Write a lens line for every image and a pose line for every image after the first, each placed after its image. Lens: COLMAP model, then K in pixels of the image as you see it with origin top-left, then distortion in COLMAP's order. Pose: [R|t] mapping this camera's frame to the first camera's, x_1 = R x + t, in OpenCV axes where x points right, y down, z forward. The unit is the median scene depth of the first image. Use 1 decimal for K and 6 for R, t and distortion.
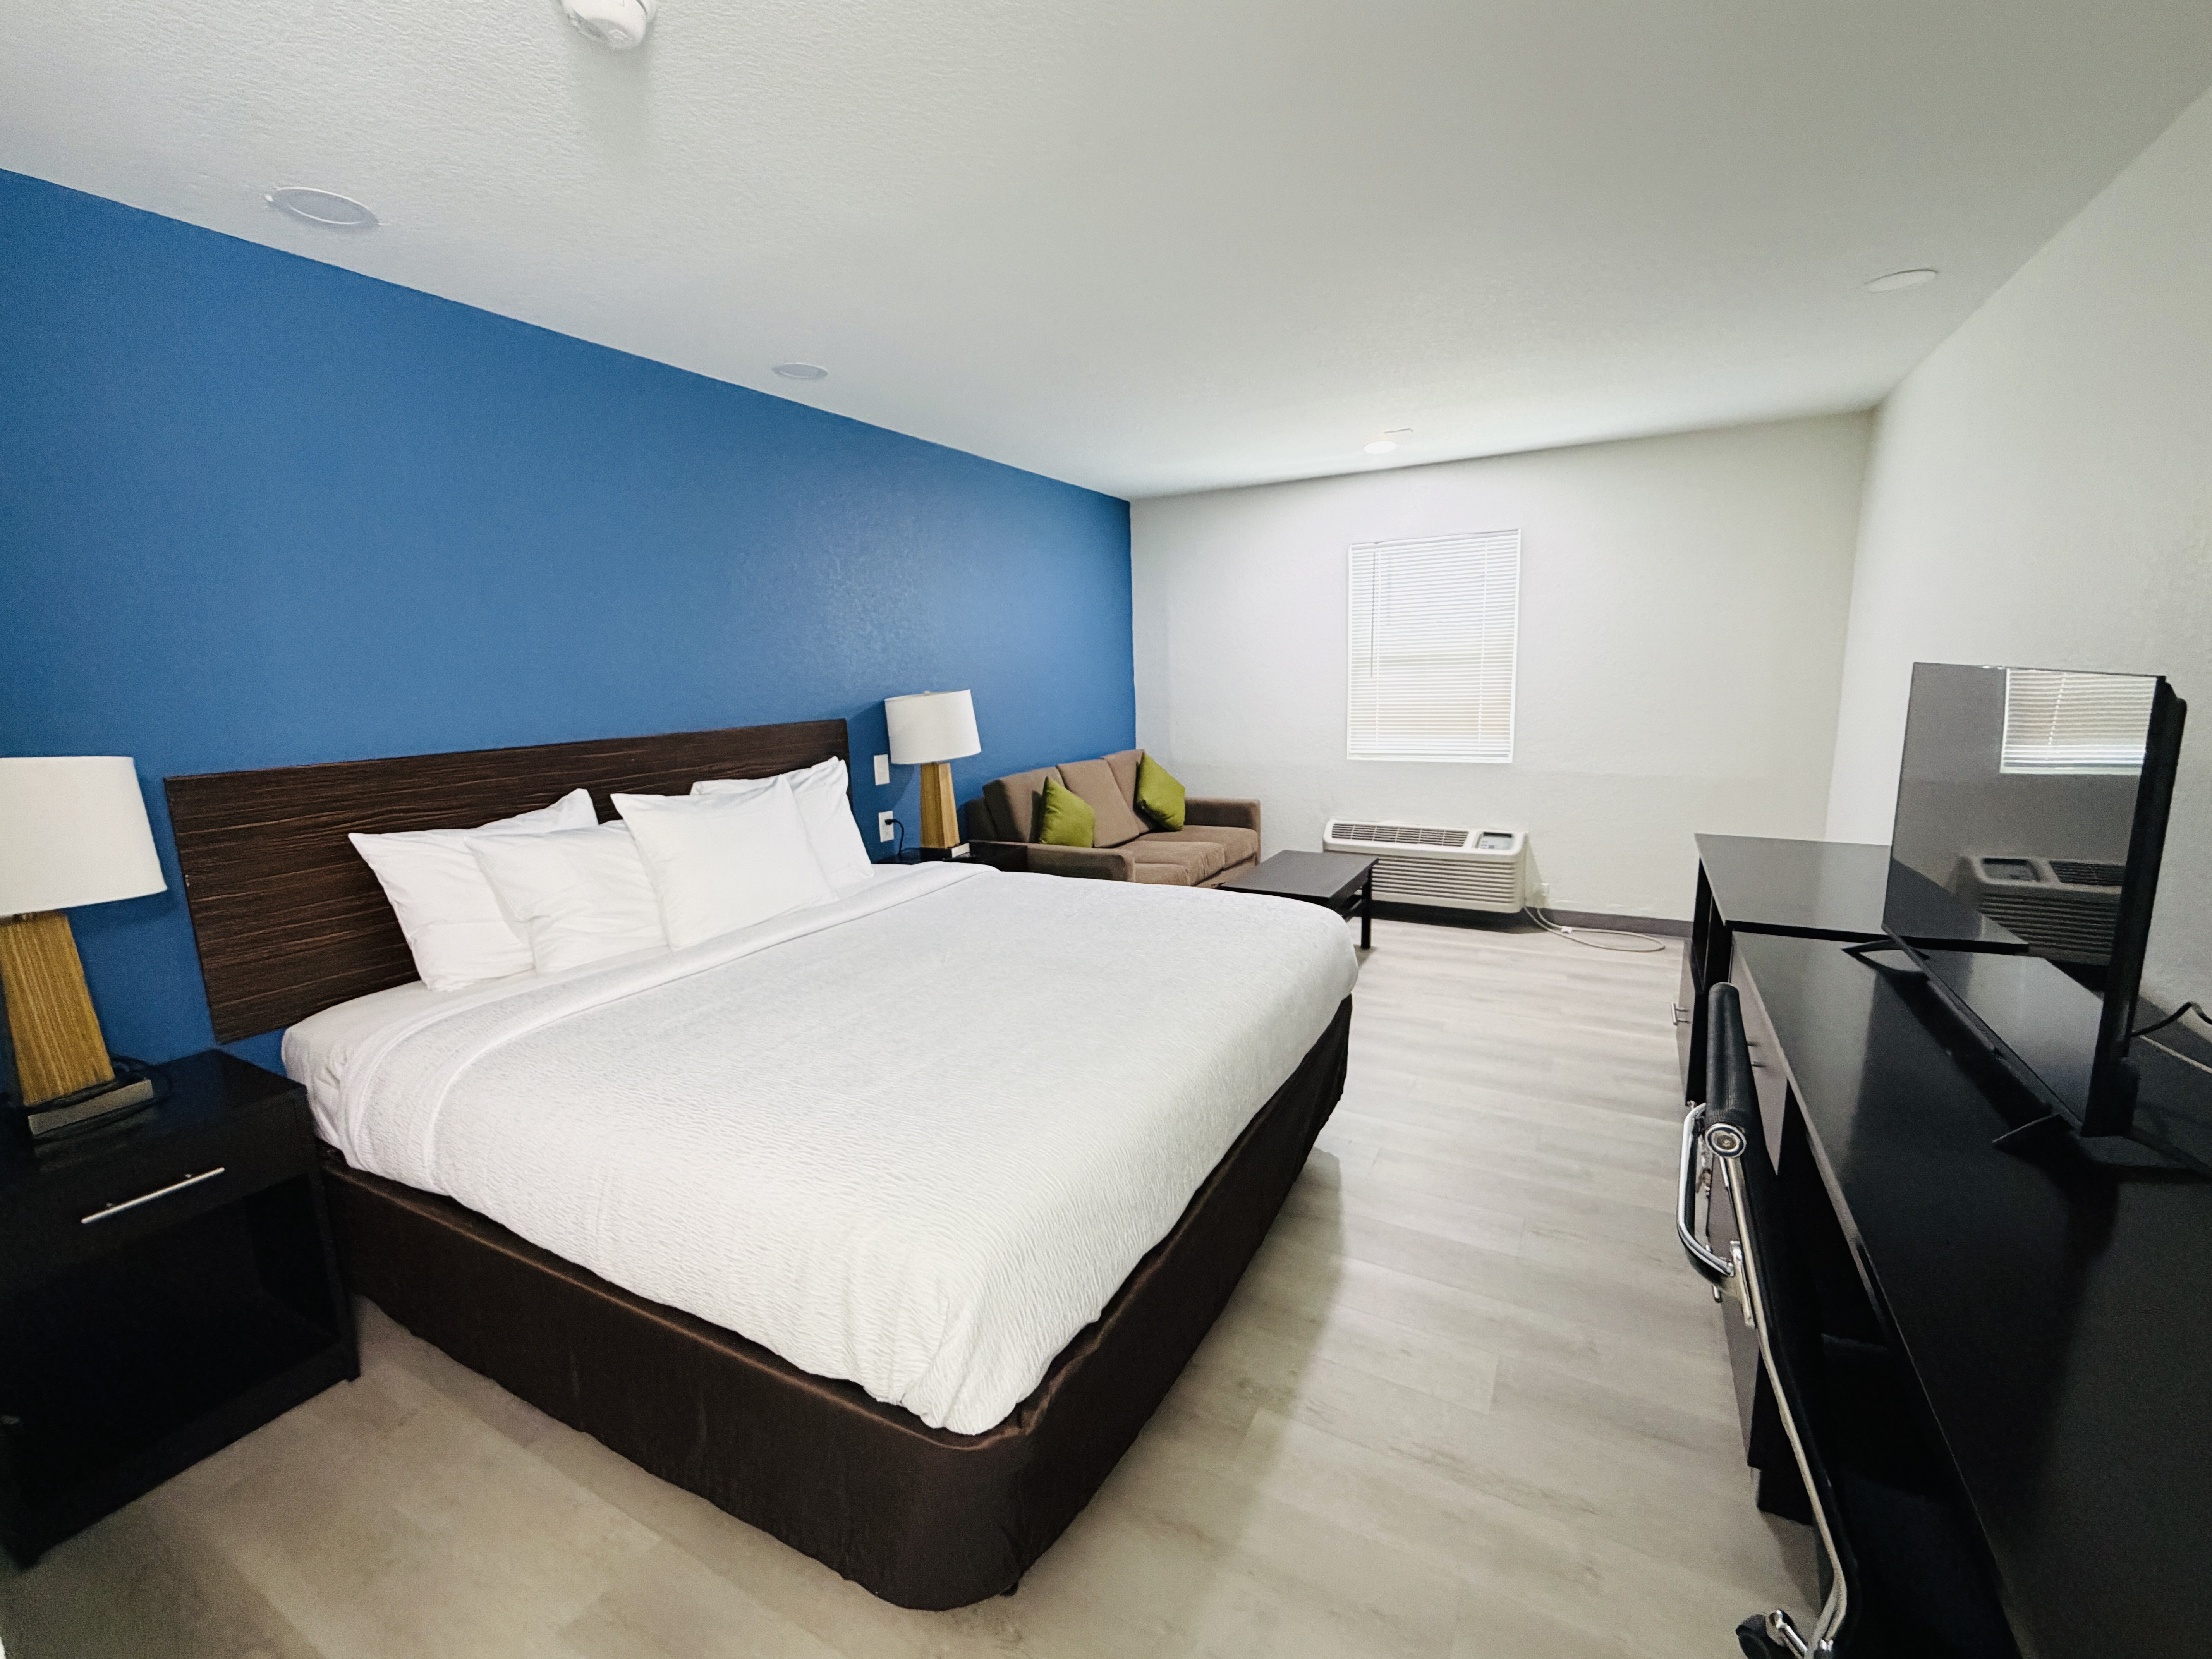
lens RADIAL K [[939.3, 0, 1106.0], [0, 939.3, 829.5], [0, 0, 1]] dist [0.028759, 0.000140]
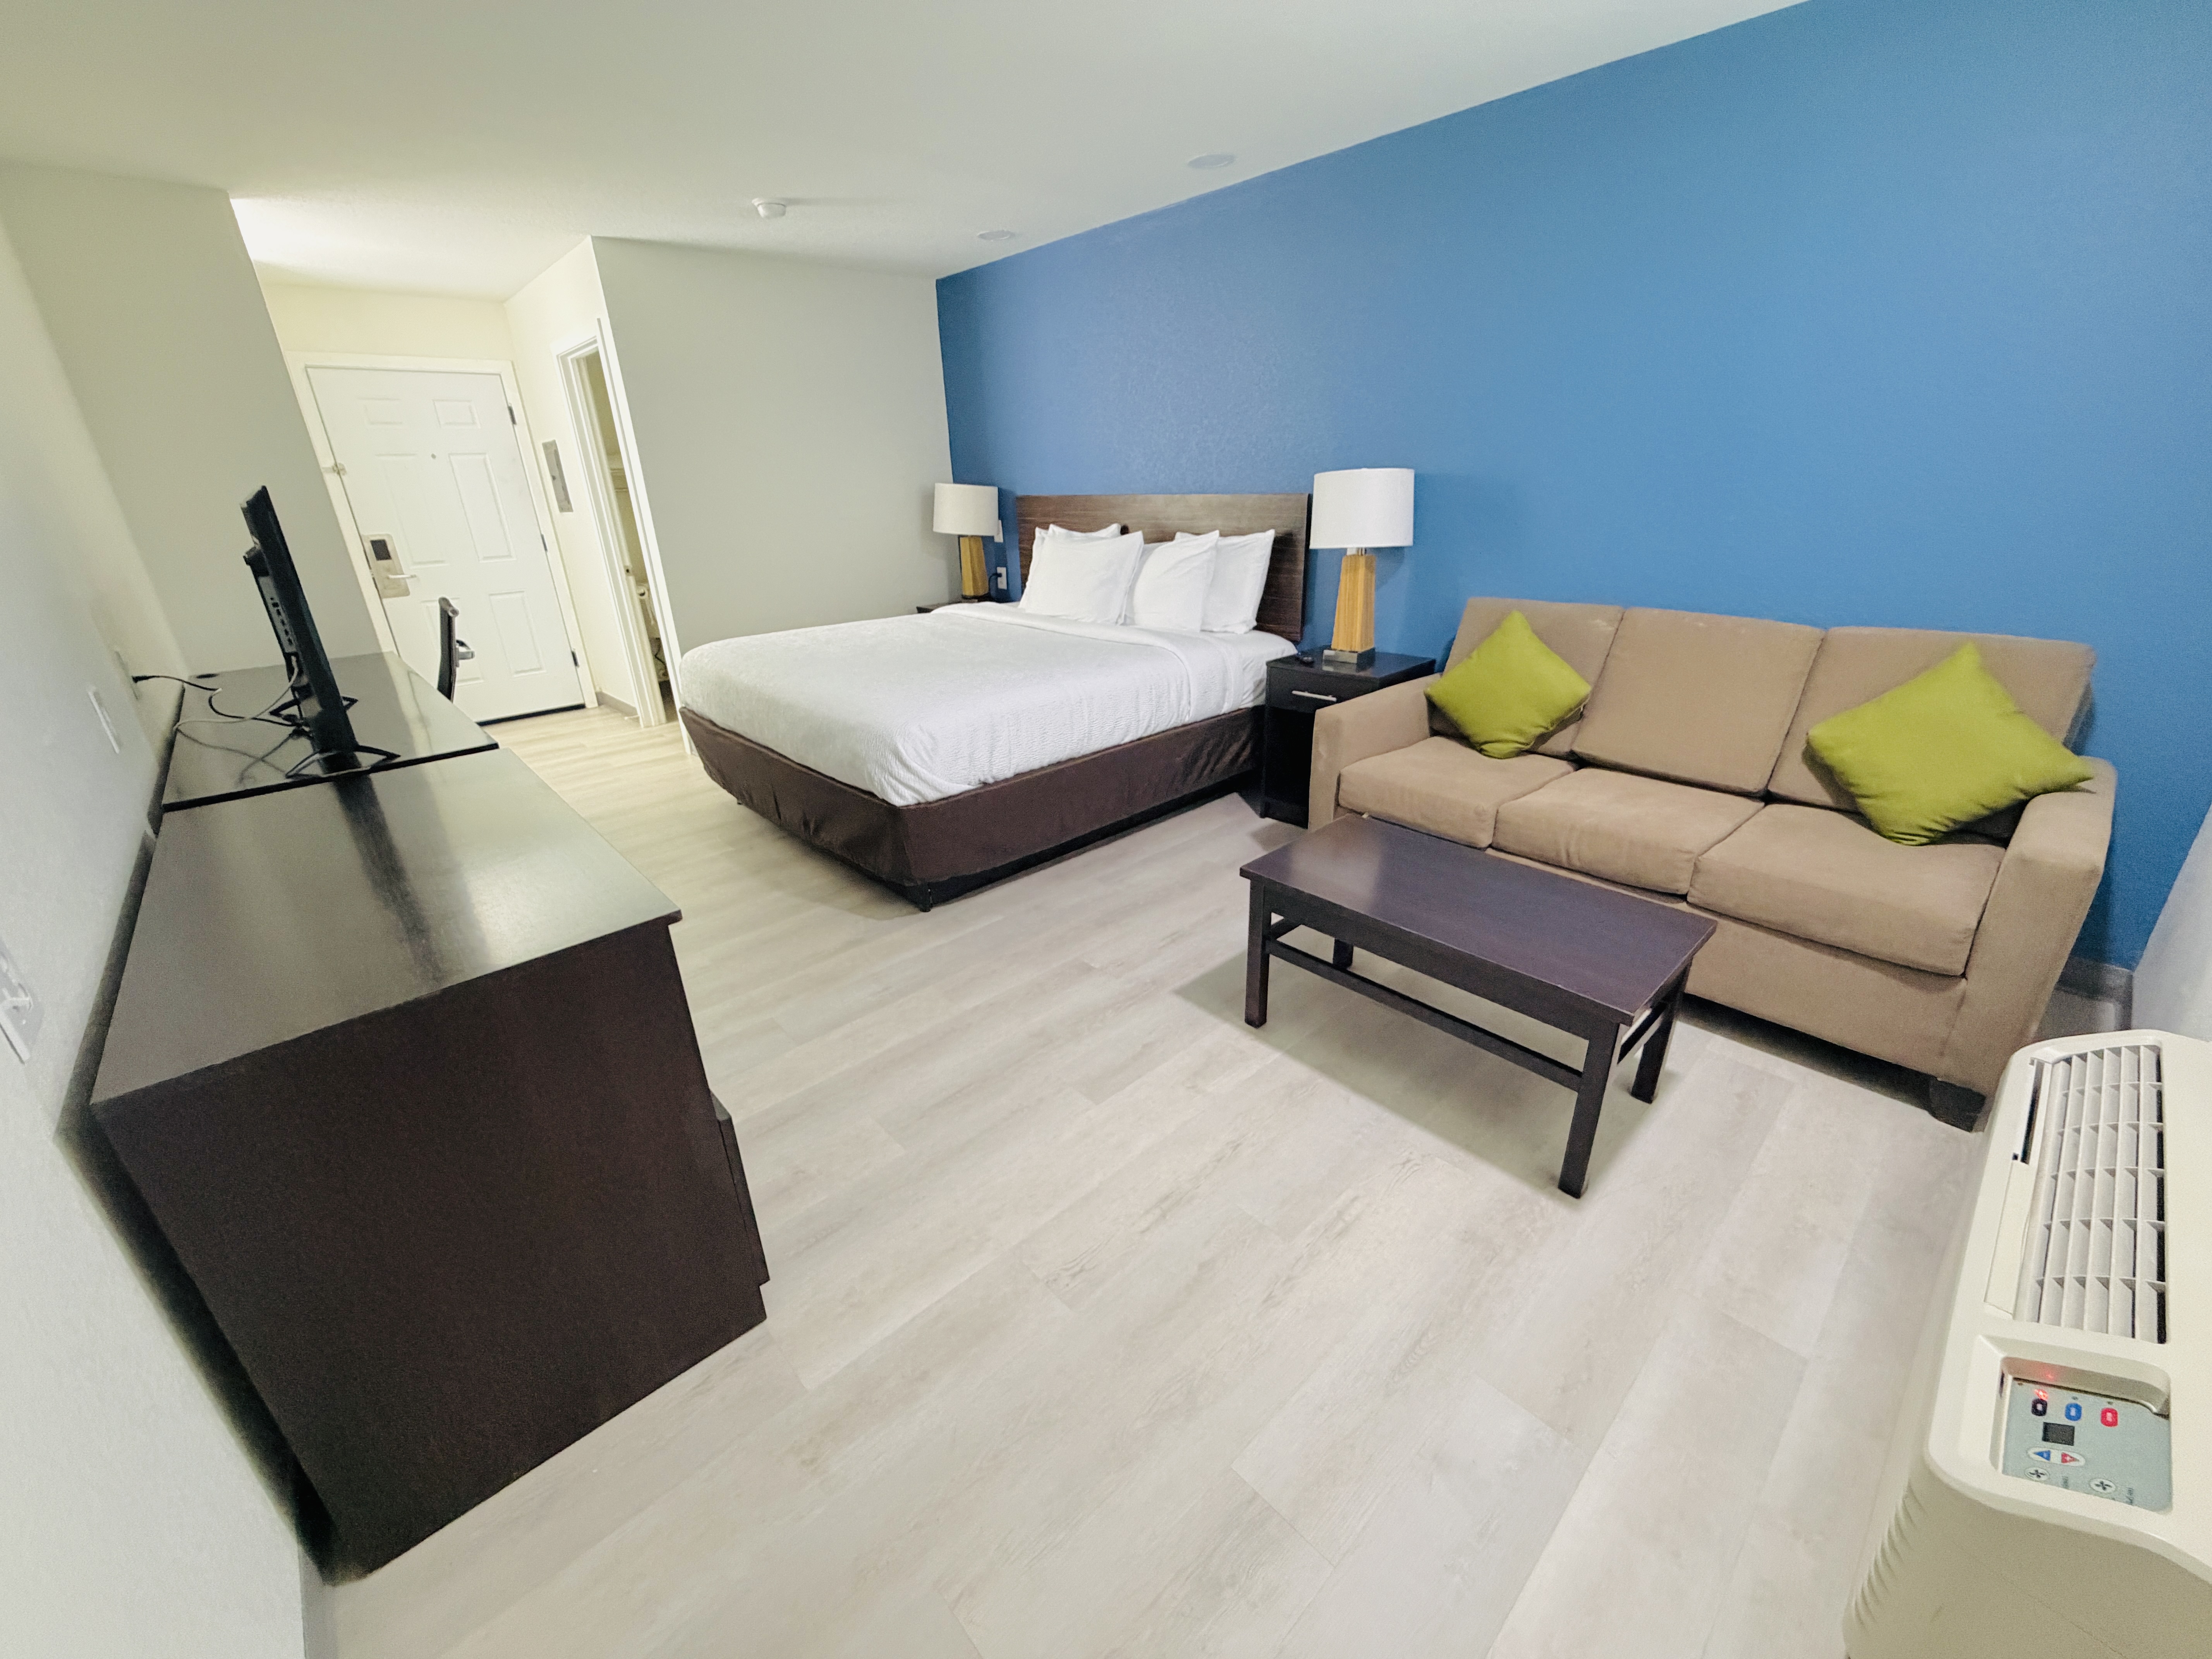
lens RADIAL K [[881.2, 0, 1100.2], [0, 881.2, 830.7], [0, 0, 1]] dist [-0.000569, 0.000075]
pose [[-0.323992, 0.387850, -0.862903, 0.894924], [-0.129903, 0.885225, 0.446657, -0.222776], [0.937099, 0.256806, -0.236423, 1.273774]]
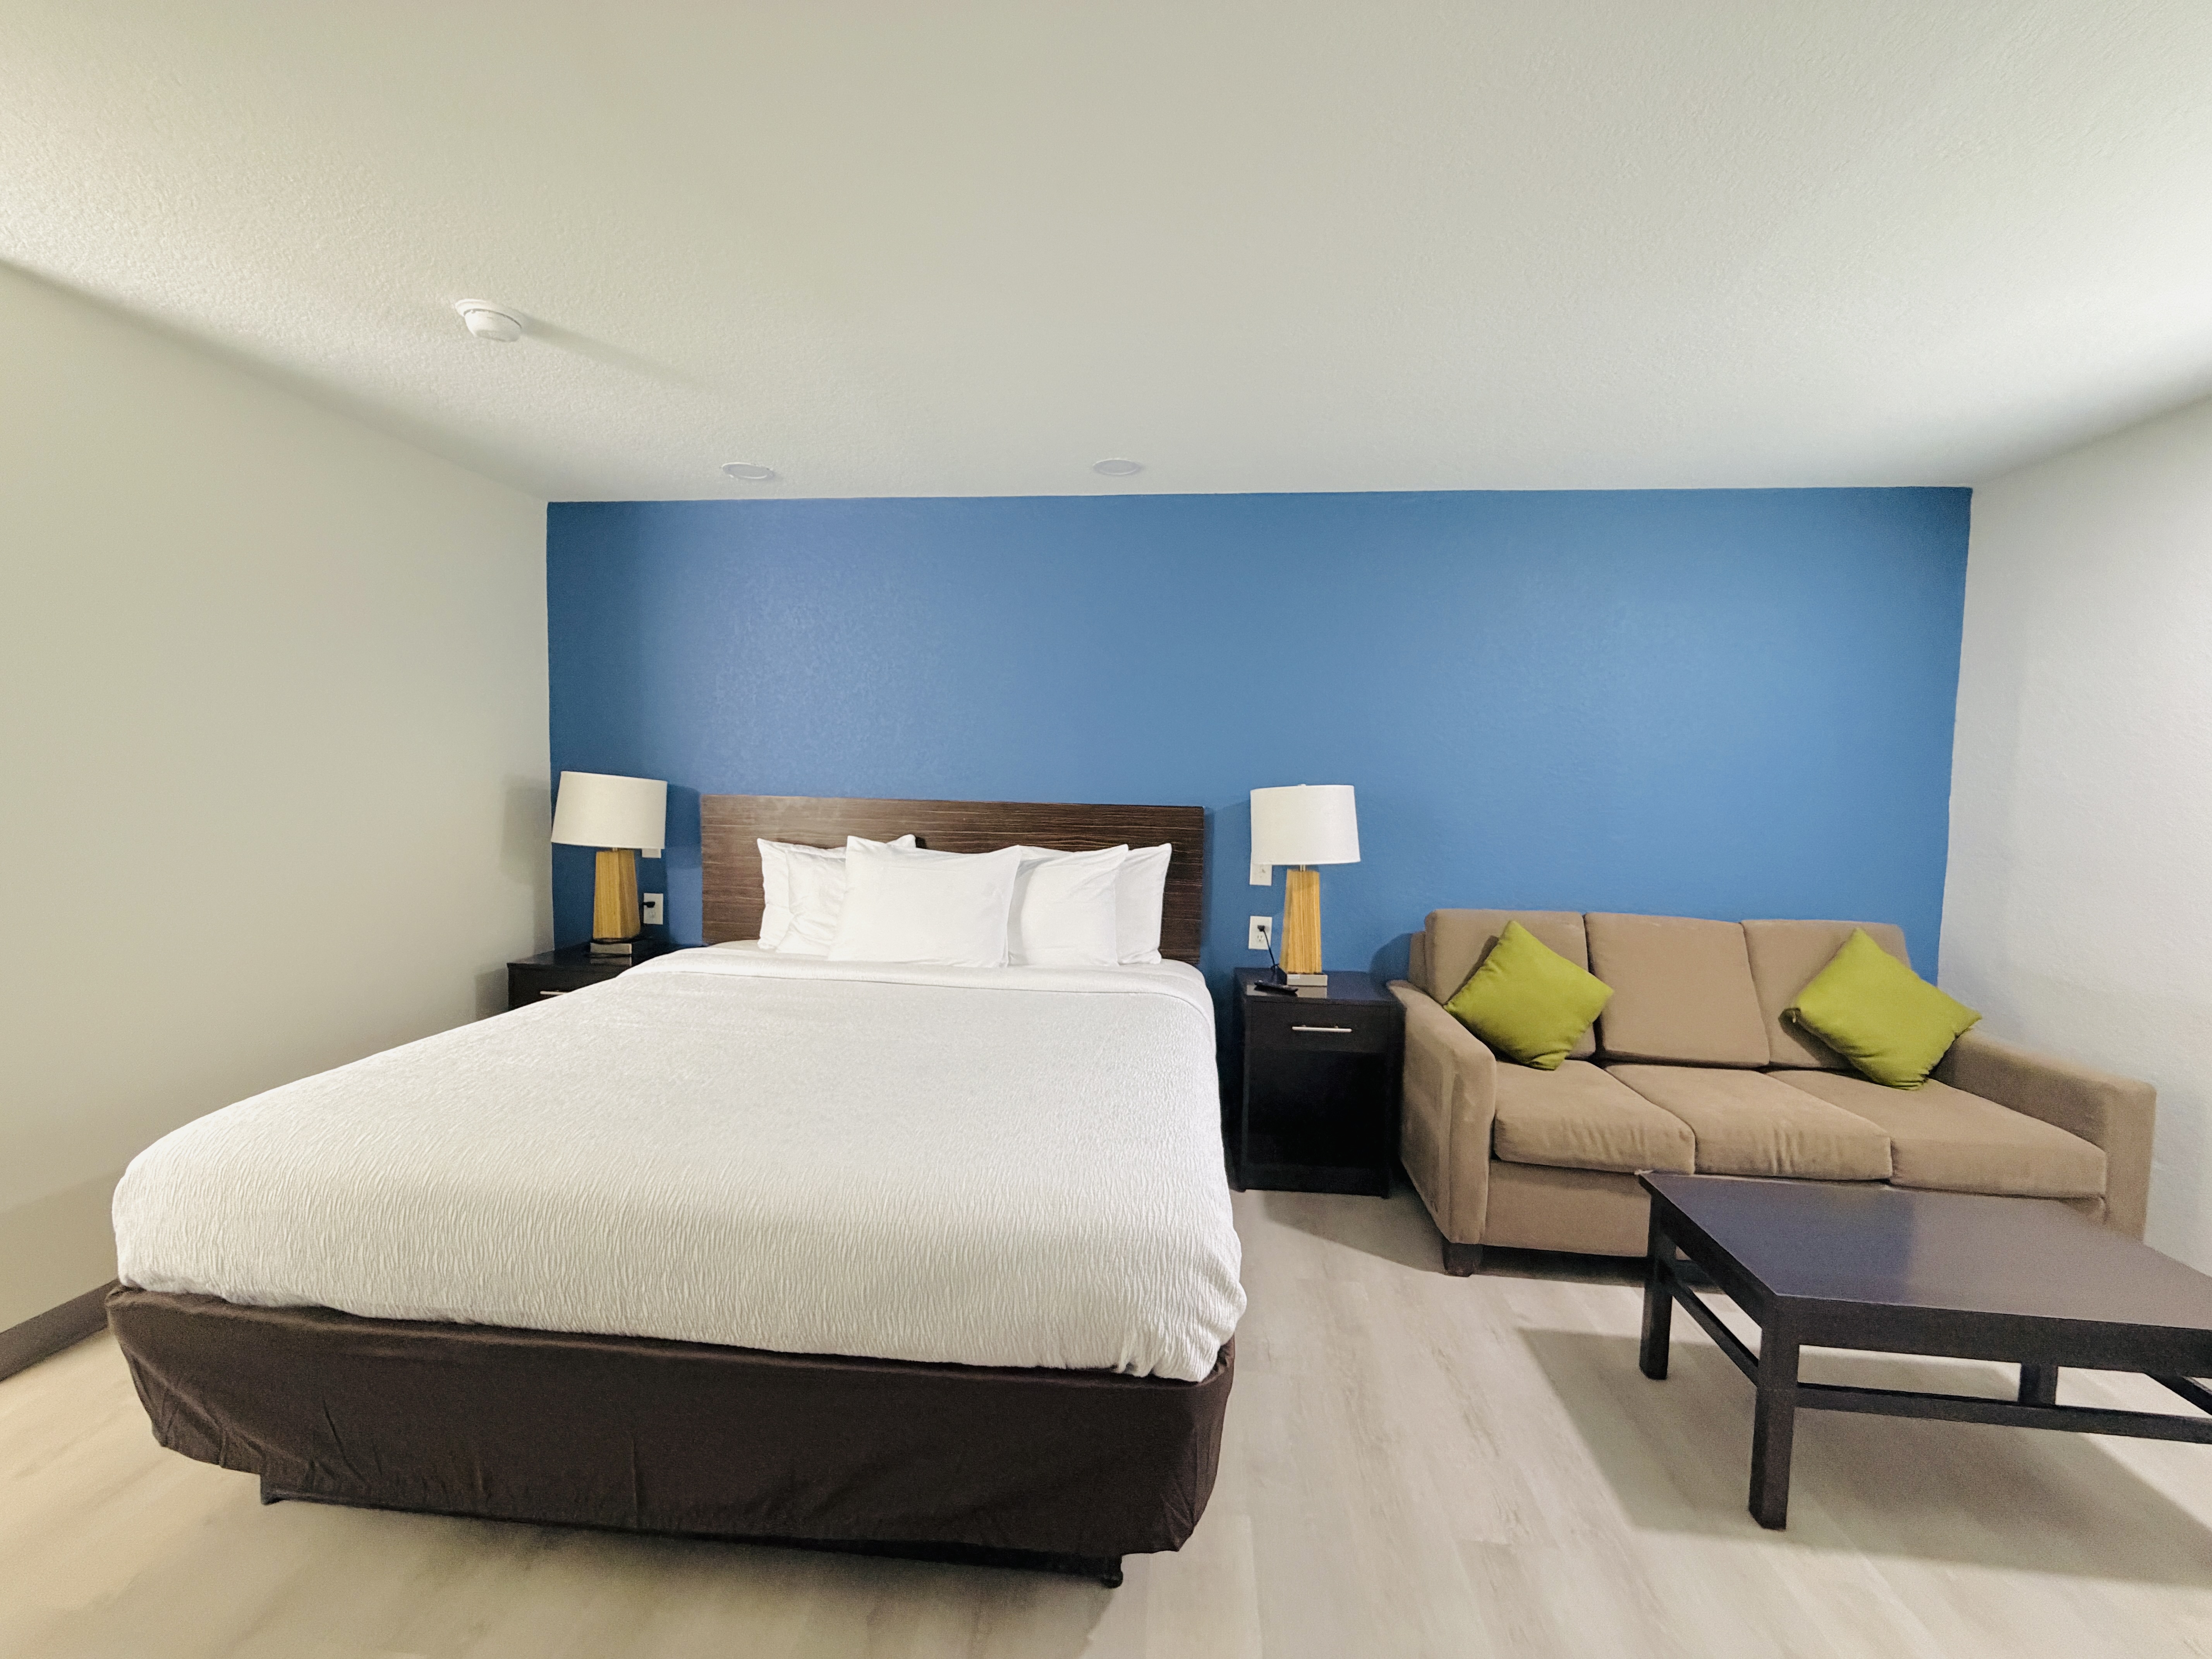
lens RADIAL K [[881.2, 0, 1100.2], [0, 881.2, 830.7], [0, 0, 1]] dist [-0.000569, 0.000075]
pose [[0.385590, 0.087428, -0.918519, 0.572668], [-0.192592, 0.981199, 0.012545, -0.098895], [0.902346, 0.172062, 0.395178, 0.644582]]
